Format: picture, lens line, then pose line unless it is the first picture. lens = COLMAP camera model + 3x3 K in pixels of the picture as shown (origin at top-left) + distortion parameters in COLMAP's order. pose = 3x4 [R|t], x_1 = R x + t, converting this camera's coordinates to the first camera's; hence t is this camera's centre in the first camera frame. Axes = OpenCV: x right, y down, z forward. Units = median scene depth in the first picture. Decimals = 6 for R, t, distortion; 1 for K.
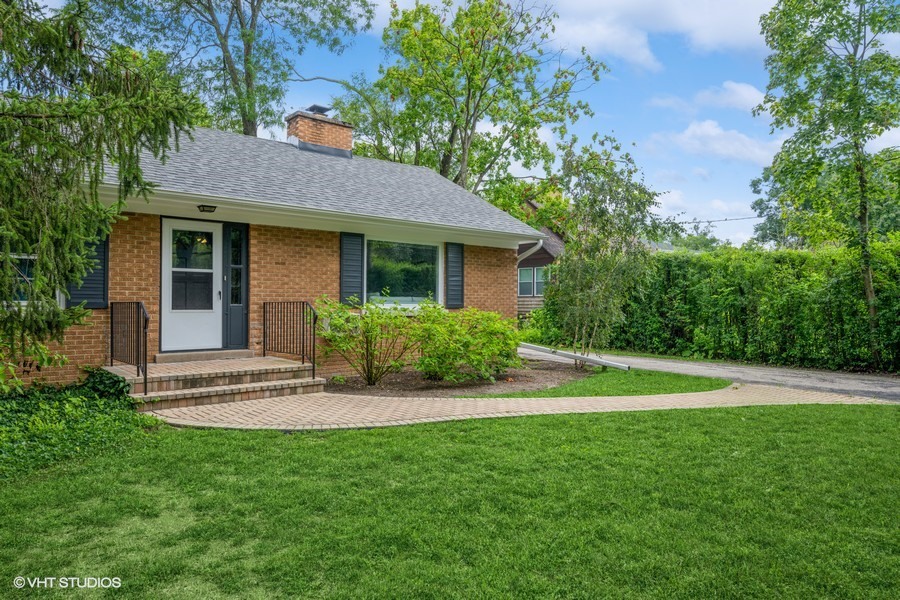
lens RADIAL K [[618.9, 0, 450.4], [0, 618.9, 300.7], [0, 0, 1]] dist [0.001477, 0.000102]
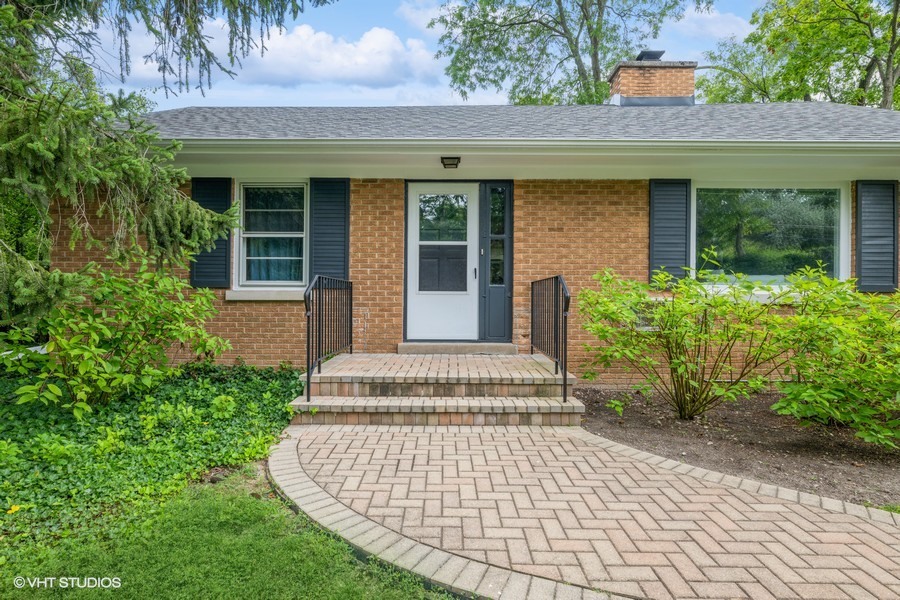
lens RADIAL K [[451.0, 0, 448.5], [0, 451.0, 296.6], [0, 0, 1]] dist [0.001056, -0.000534]
pose [[0.741374, -0.001366, -0.671090, -0.008689], [-0.000209, 0.999997, -0.002267, 0.022124], [0.671092, 0.001821, 0.741372, 0.534967]]
